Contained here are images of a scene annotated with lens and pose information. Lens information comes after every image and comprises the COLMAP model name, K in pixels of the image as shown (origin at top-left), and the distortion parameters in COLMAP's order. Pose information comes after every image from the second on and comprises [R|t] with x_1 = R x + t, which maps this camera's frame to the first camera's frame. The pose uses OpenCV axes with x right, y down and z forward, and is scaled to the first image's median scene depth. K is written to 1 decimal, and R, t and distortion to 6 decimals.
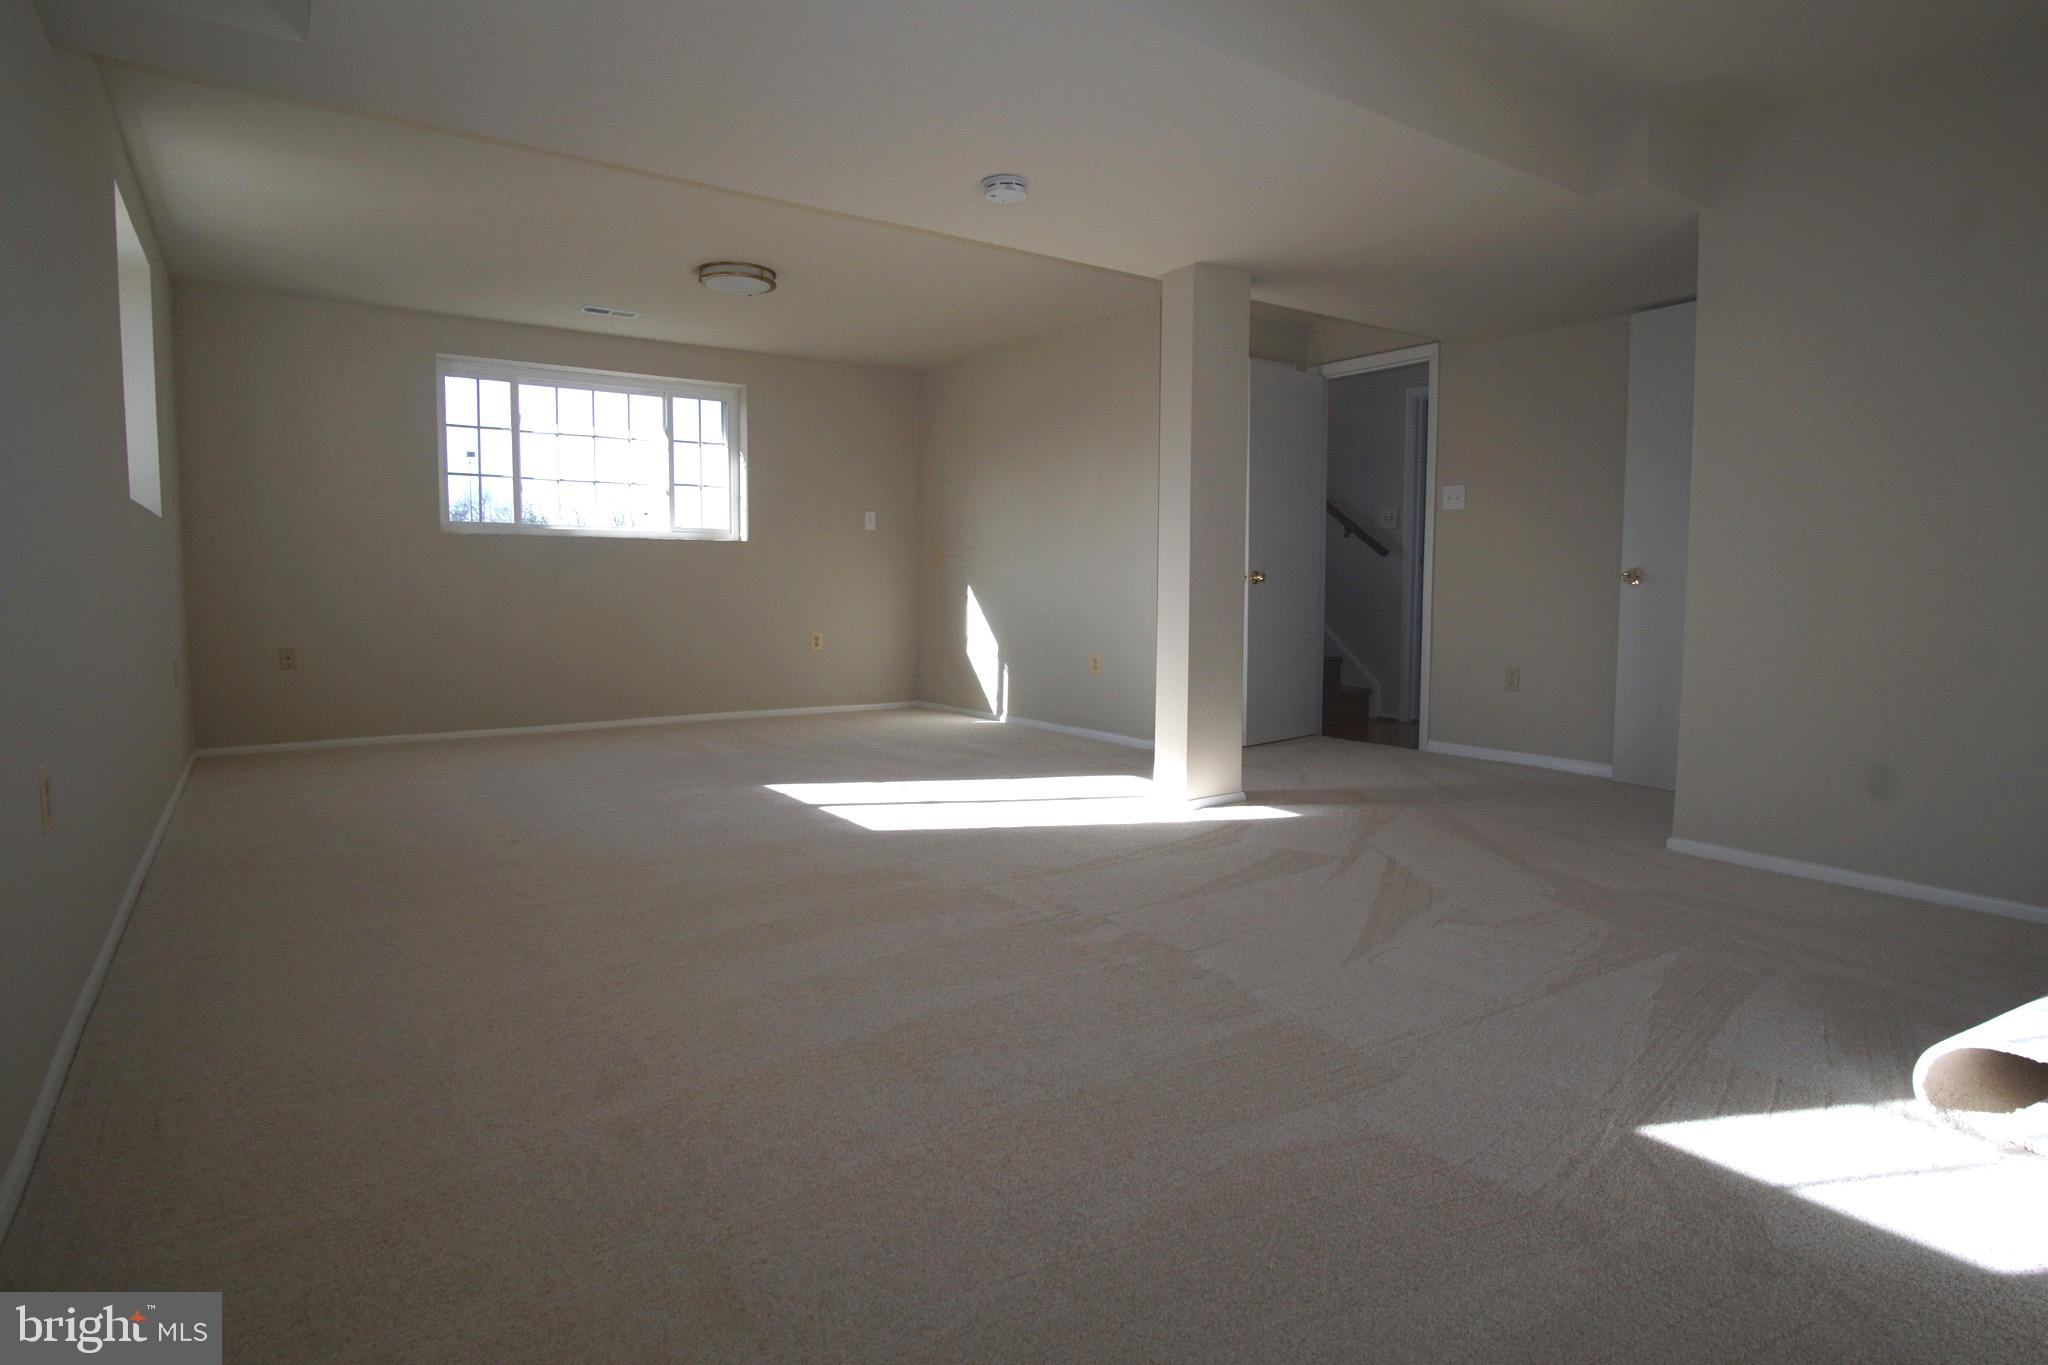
lens RADIAL K [[1095.8, 0, 1027.8], [0, 1095.8, 669.9], [0, 0, 1]] dist [-0.001671, 0.000898]
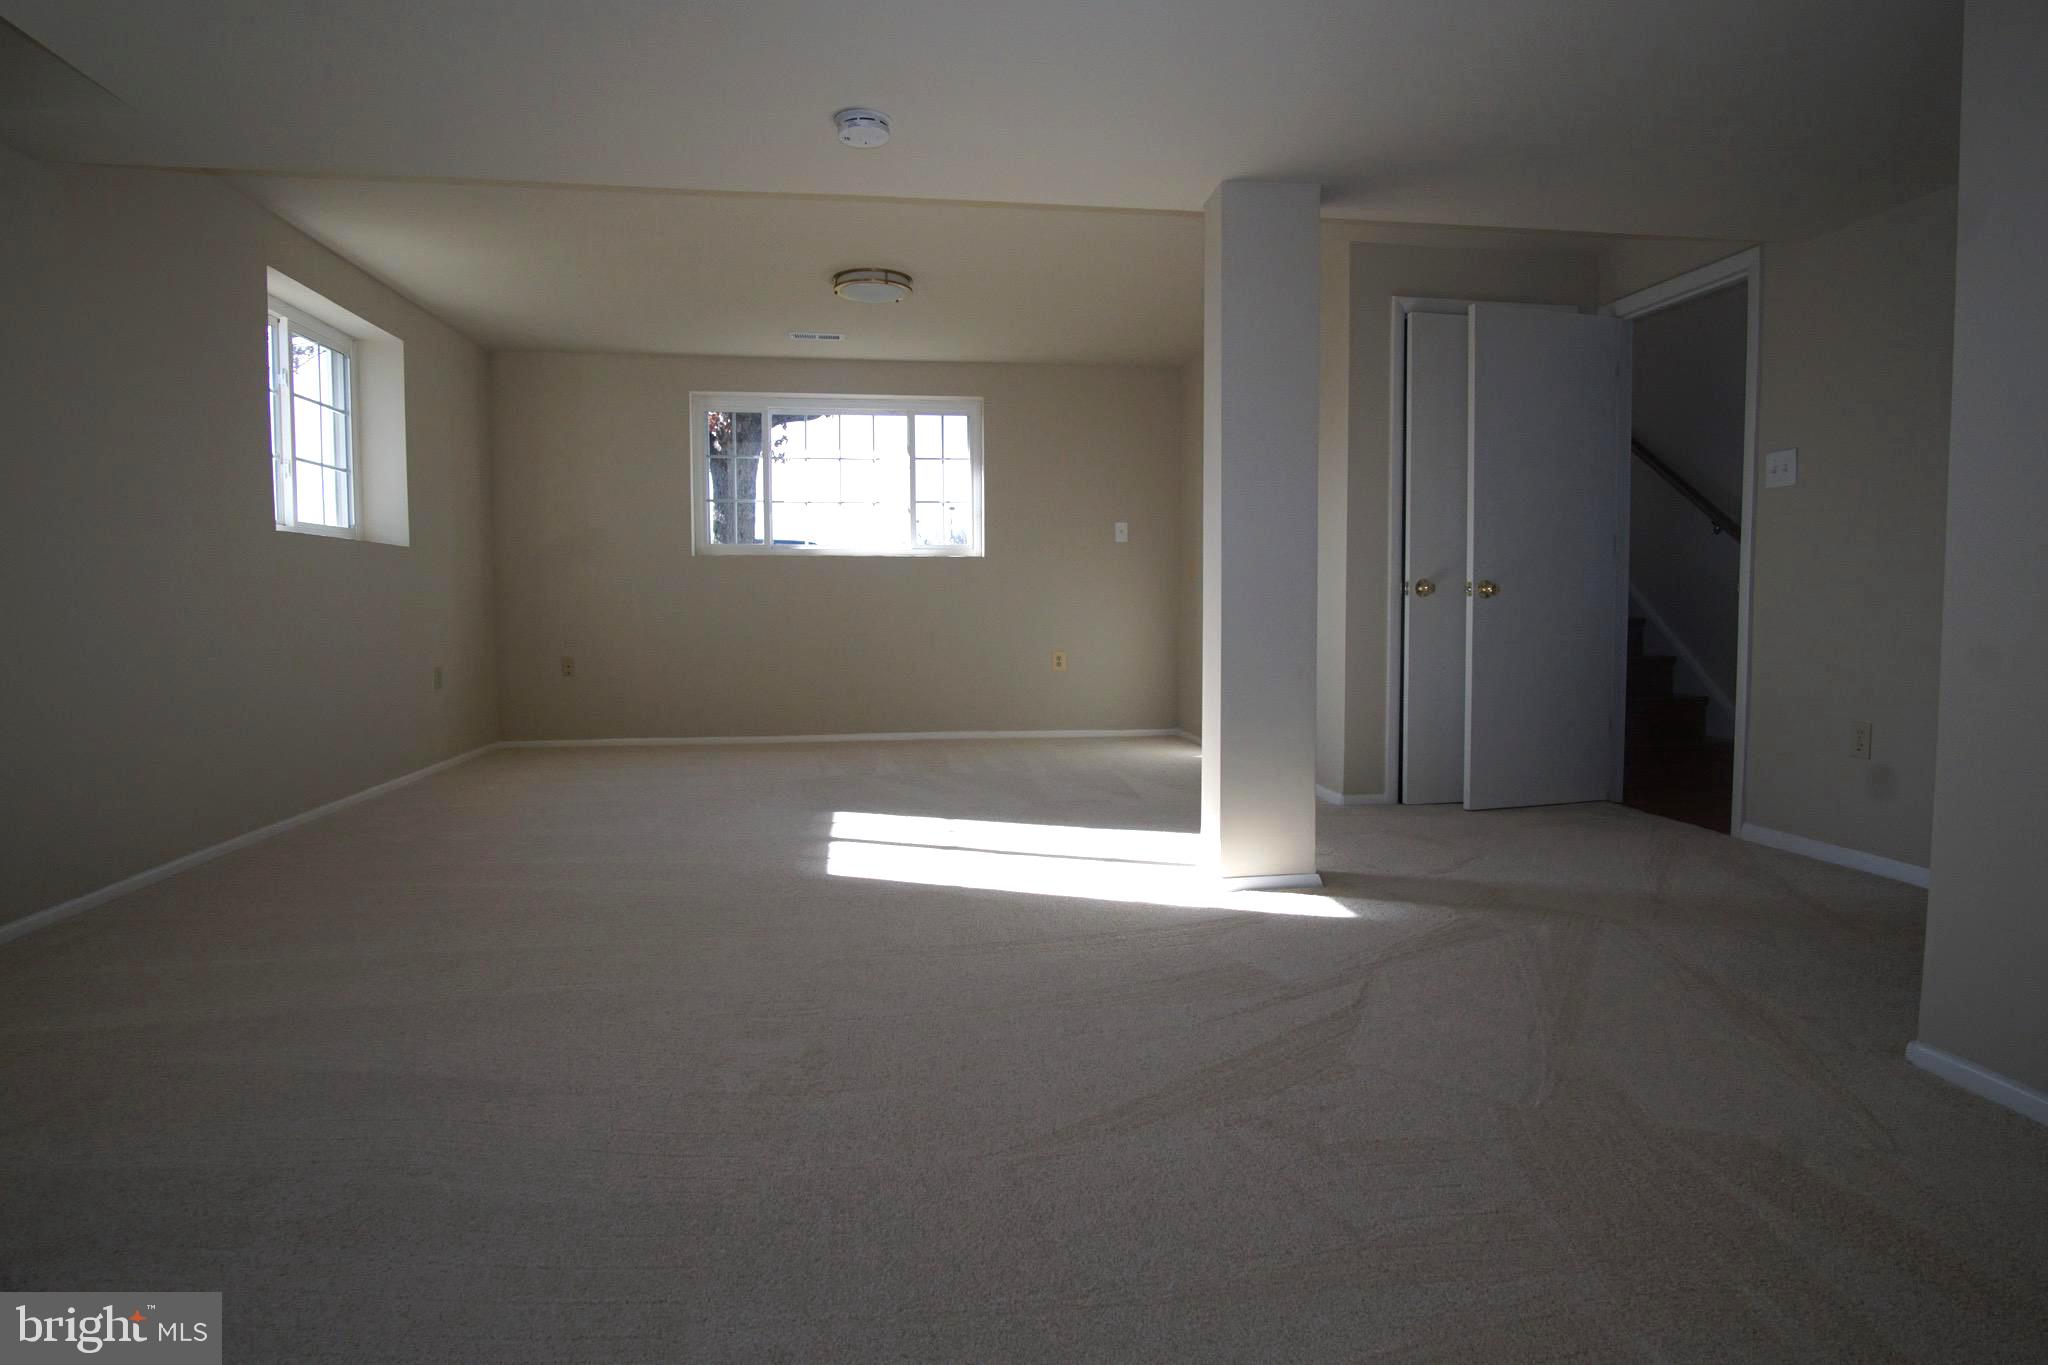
lens RADIAL K [[1092.9, 0, 1105.3], [0, 1092.9, 660.9], [0, 0, 1]] dist [-0.000683, 0.000297]
pose [[0.895757, 0.020487, -0.444073, 0.286348], [-0.031589, 0.999346, -0.017614, -0.011993], [0.443421, 0.029806, 0.895818, 0.190509]]
